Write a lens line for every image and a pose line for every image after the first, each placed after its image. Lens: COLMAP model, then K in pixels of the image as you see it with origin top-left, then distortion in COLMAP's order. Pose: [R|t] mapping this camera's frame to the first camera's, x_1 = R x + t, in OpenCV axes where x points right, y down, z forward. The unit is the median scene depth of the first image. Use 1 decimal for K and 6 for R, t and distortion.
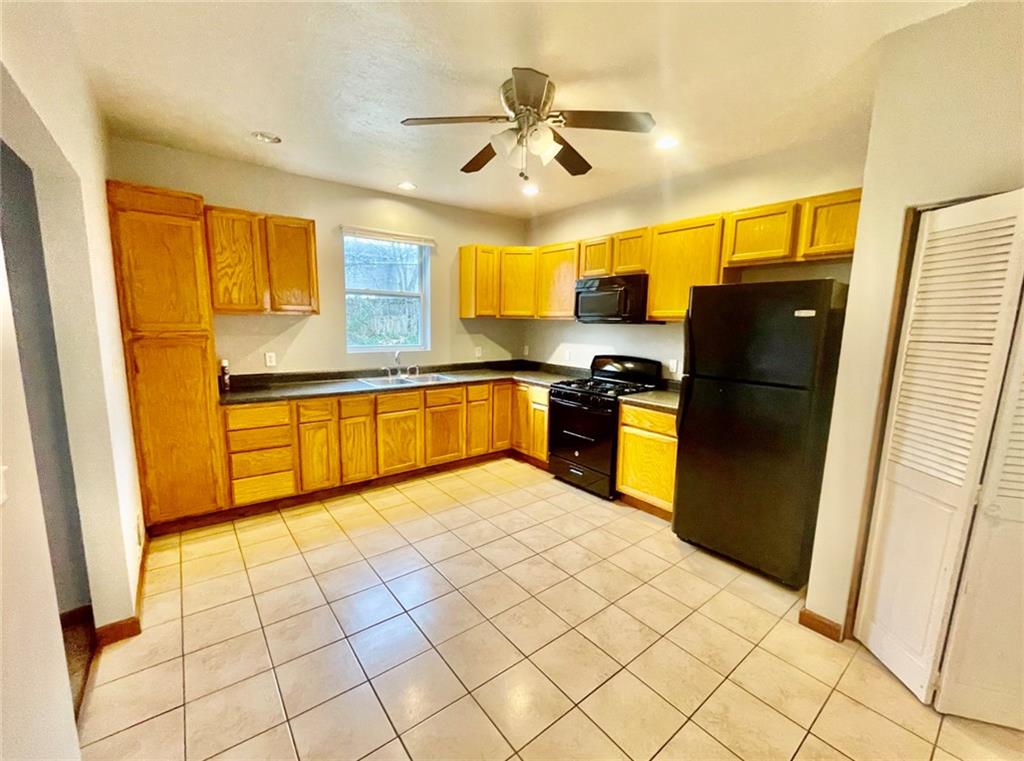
lens RADIAL K [[417.7, 0, 512.4], [0, 417.7, 379.6], [0, 0, 1]] dist [-0.003212, -0.000138]
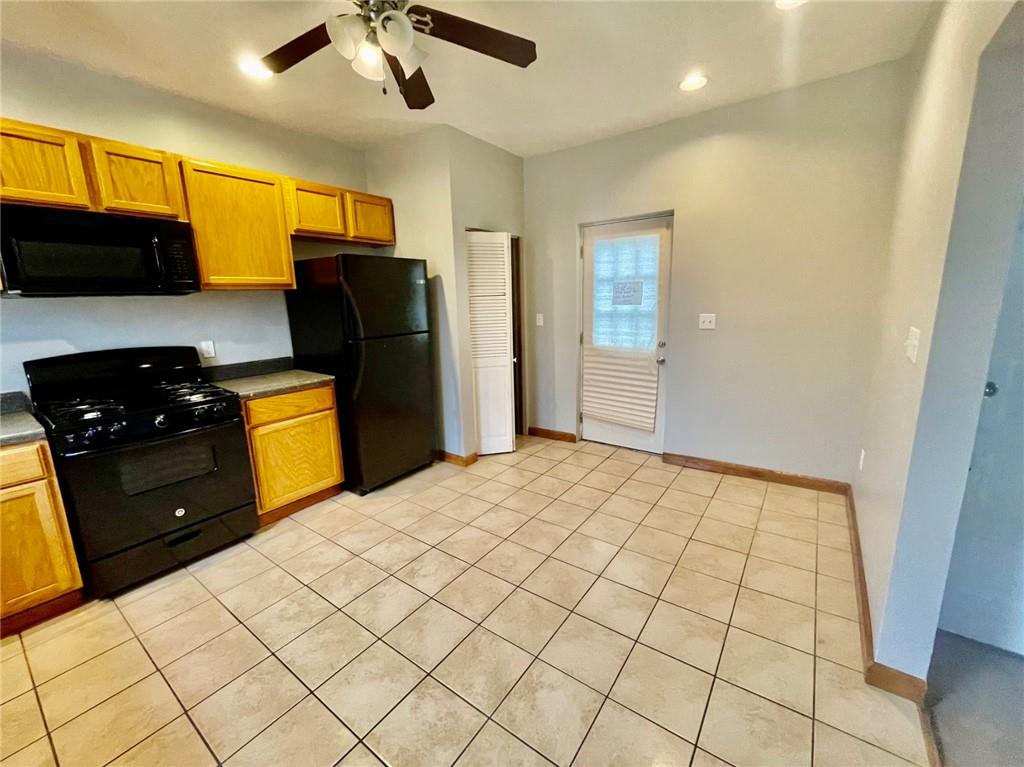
lens RADIAL K [[417.7, 0, 508.2], [0, 417.7, 381.3], [0, 0, 1]] dist [-0.003212, -0.000138]
pose [[-0.265116, -0.202592, 0.942693, -0.513792], [0.154028, 0.956224, 0.248818, -0.083392], [-0.951835, 0.211167, -0.222305, 0.656093]]
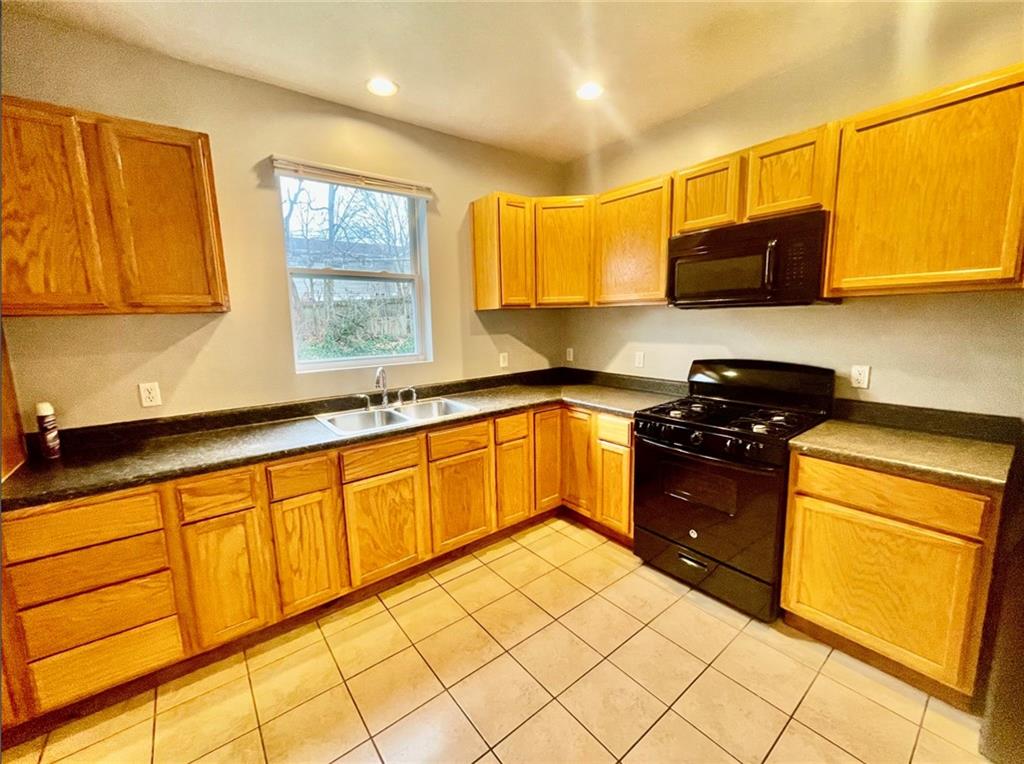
lens RADIAL K [[417.7, 0, 513.7], [0, 417.7, 379.2], [0, 0, 1]] dist [-0.003212, -0.000138]
pose [[0.999186, -0.040242, -0.002701, -0.086673], [0.040259, 0.999168, 0.006576, -0.051773], [0.002434, -0.006679, 0.999975, 0.431320]]
